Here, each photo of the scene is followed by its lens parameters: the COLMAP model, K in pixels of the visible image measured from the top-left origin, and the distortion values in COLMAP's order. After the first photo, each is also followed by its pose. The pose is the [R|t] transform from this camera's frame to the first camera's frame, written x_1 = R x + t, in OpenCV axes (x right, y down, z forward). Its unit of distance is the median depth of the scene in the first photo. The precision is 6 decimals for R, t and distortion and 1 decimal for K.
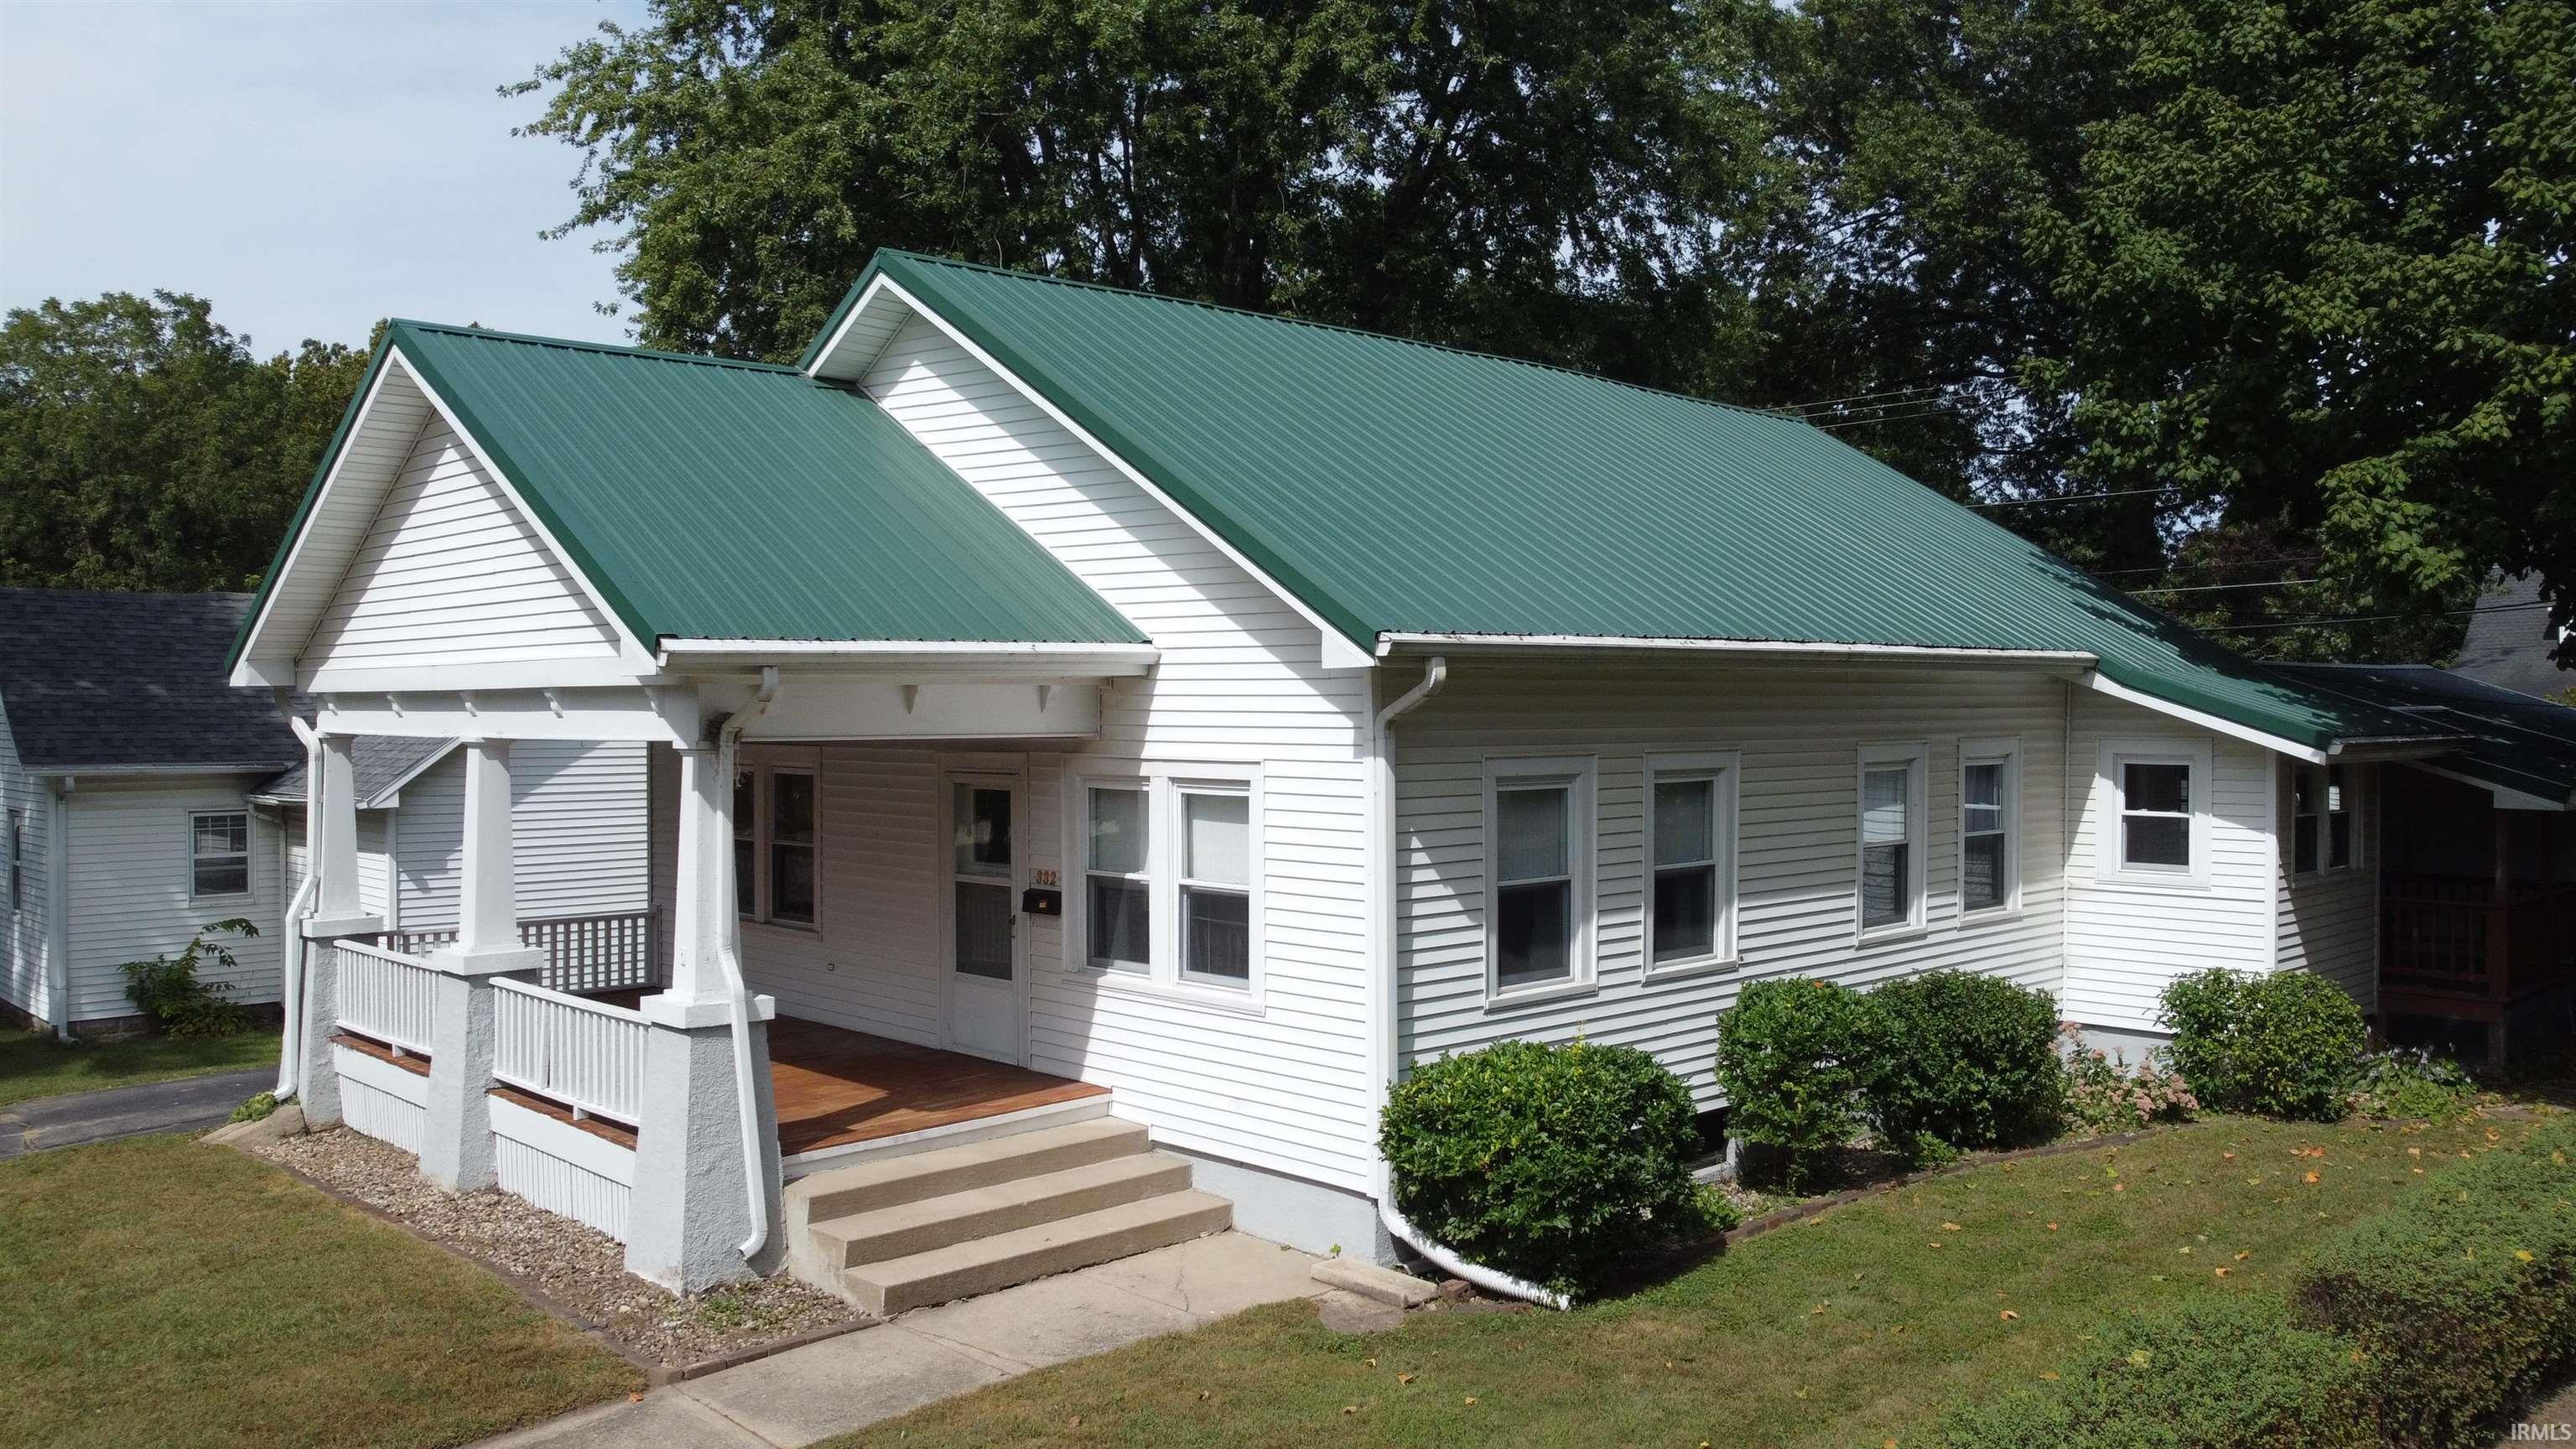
lens RADIAL K [[1947.0, 0, 1290.0], [0, 1947.0, 725.5], [0, 0, 1]] dist [0.002827, -0.004754]
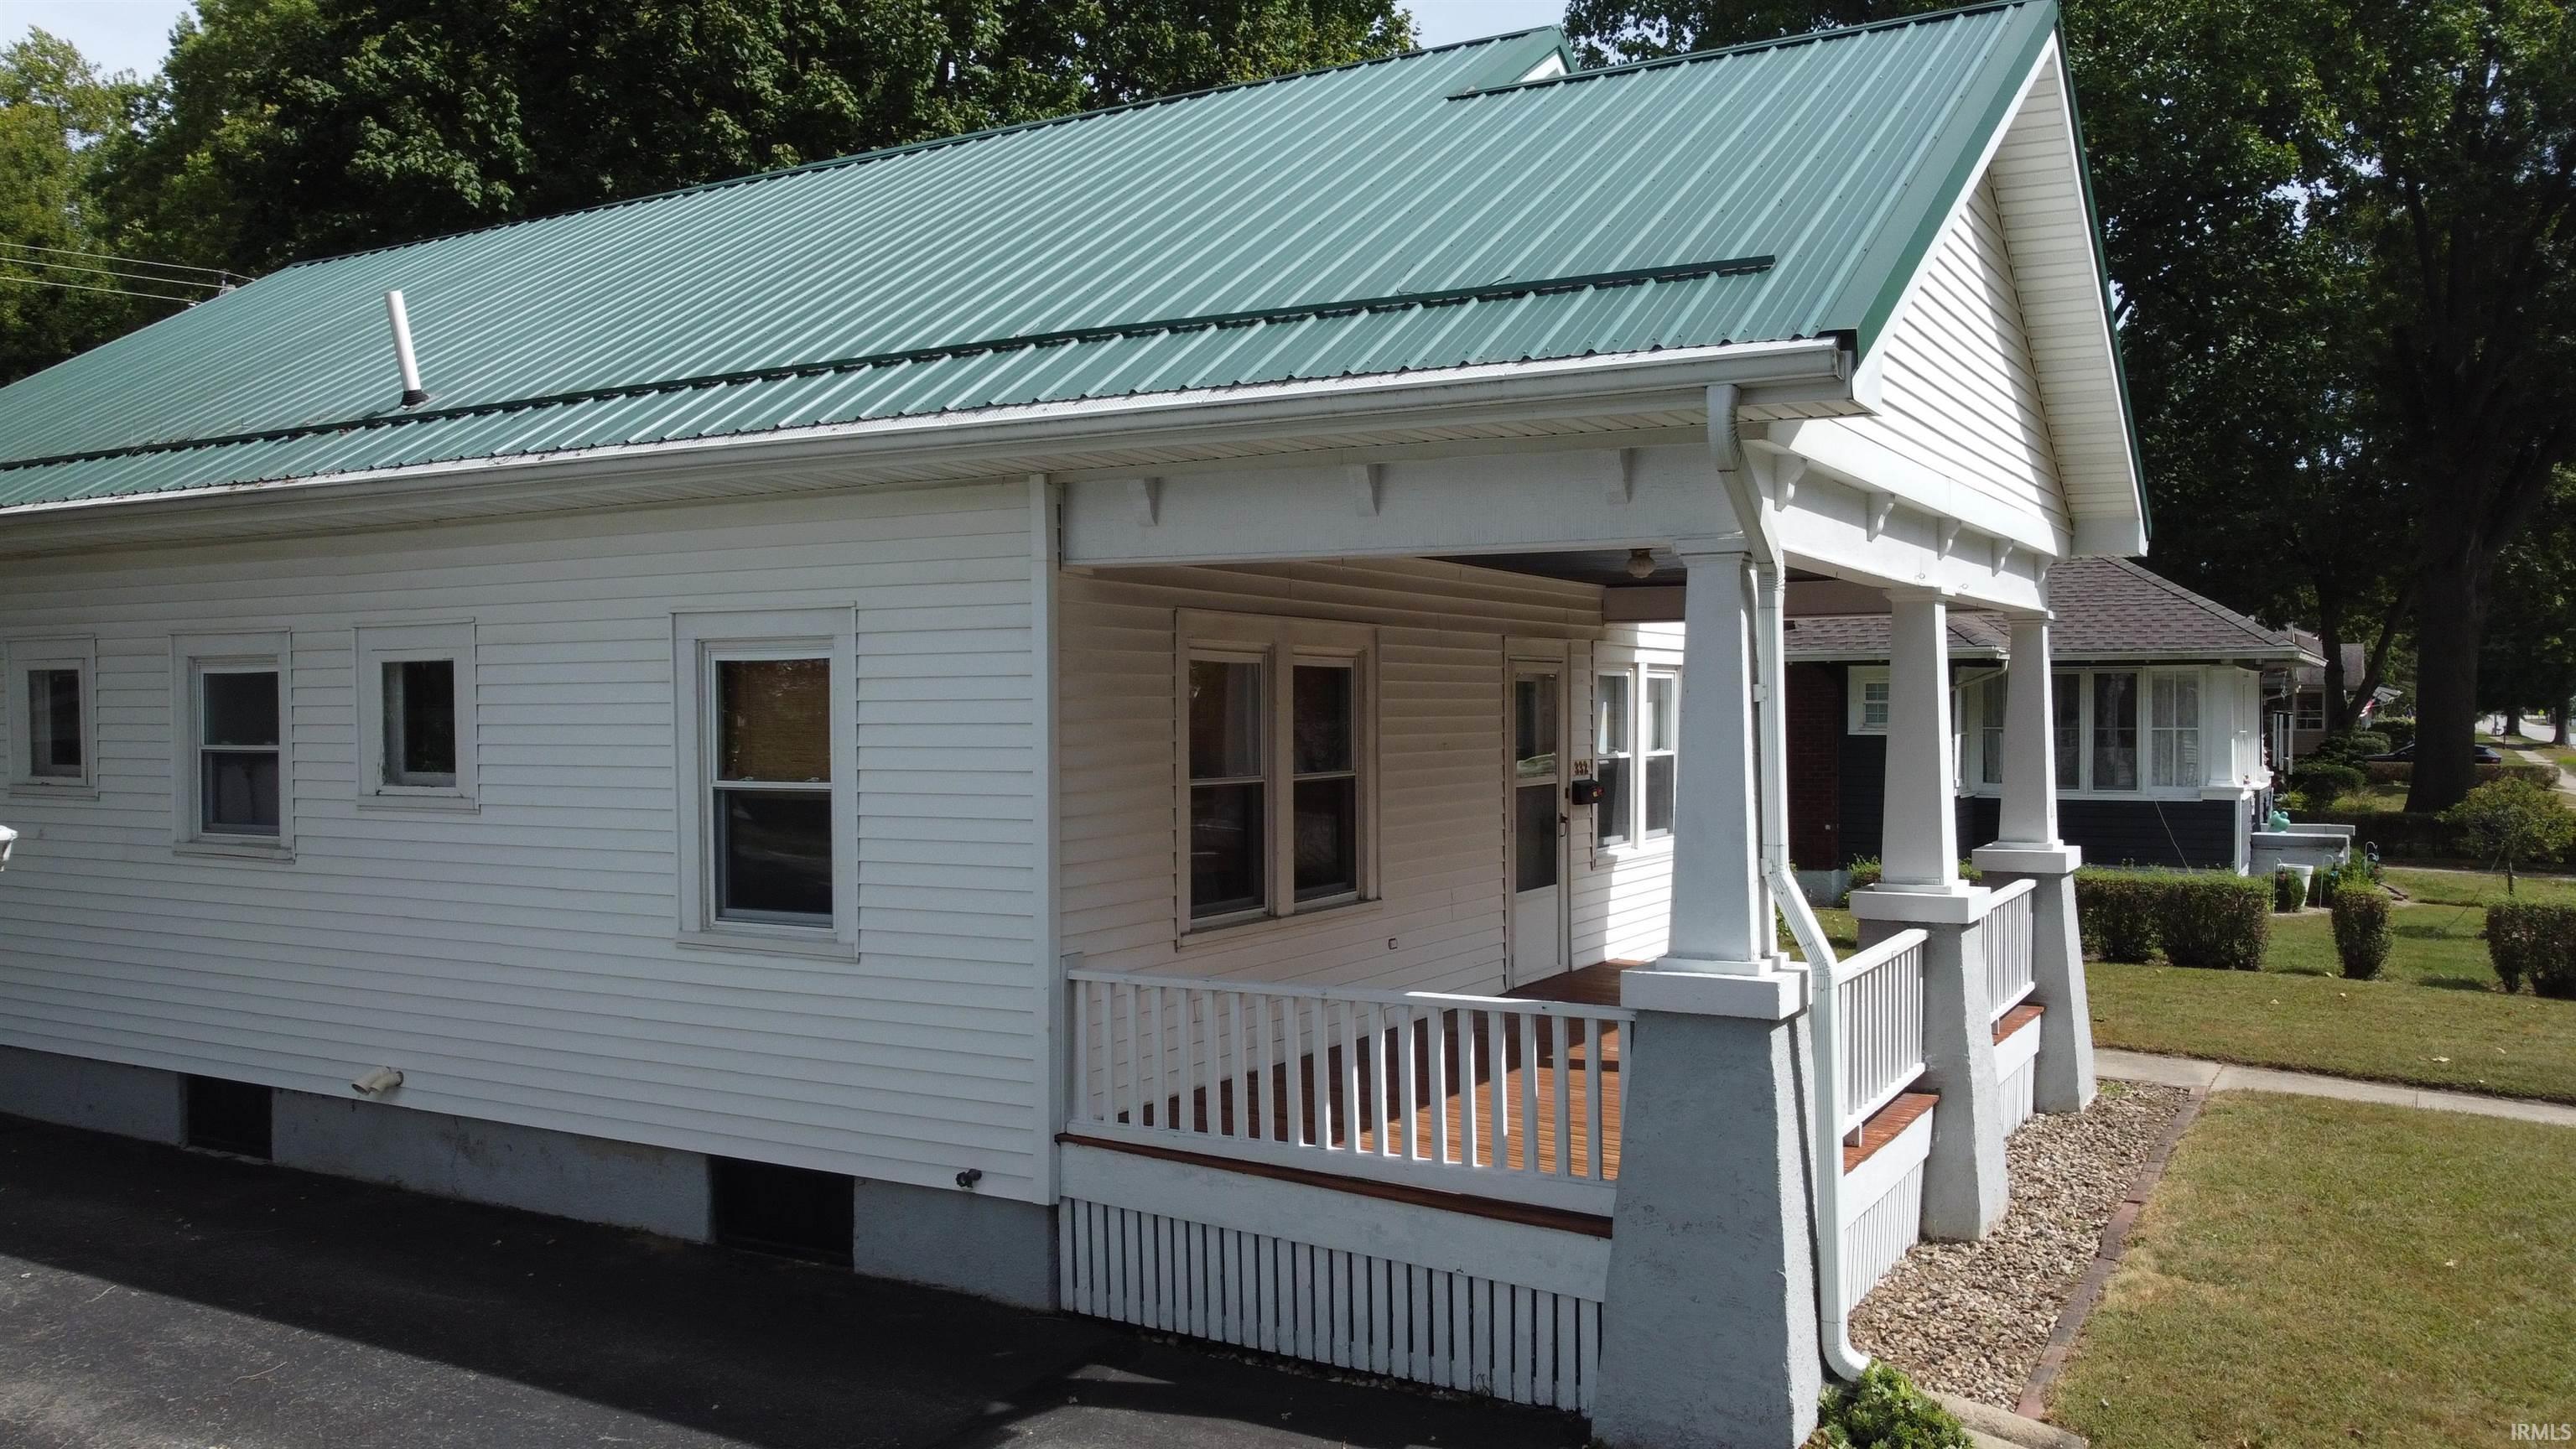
lens RADIAL K [[1947.0, 0, 1275.5], [0, 1947.0, 723.8], [0, 0, 1]] dist [0.002827, -0.004754]
pose [[-0.271963, -0.006450, 0.962286, -1.053488], [0.013282, 0.999857, 0.010456, 0.045334], [-0.962216, 0.015625, -0.271839, 1.452760]]
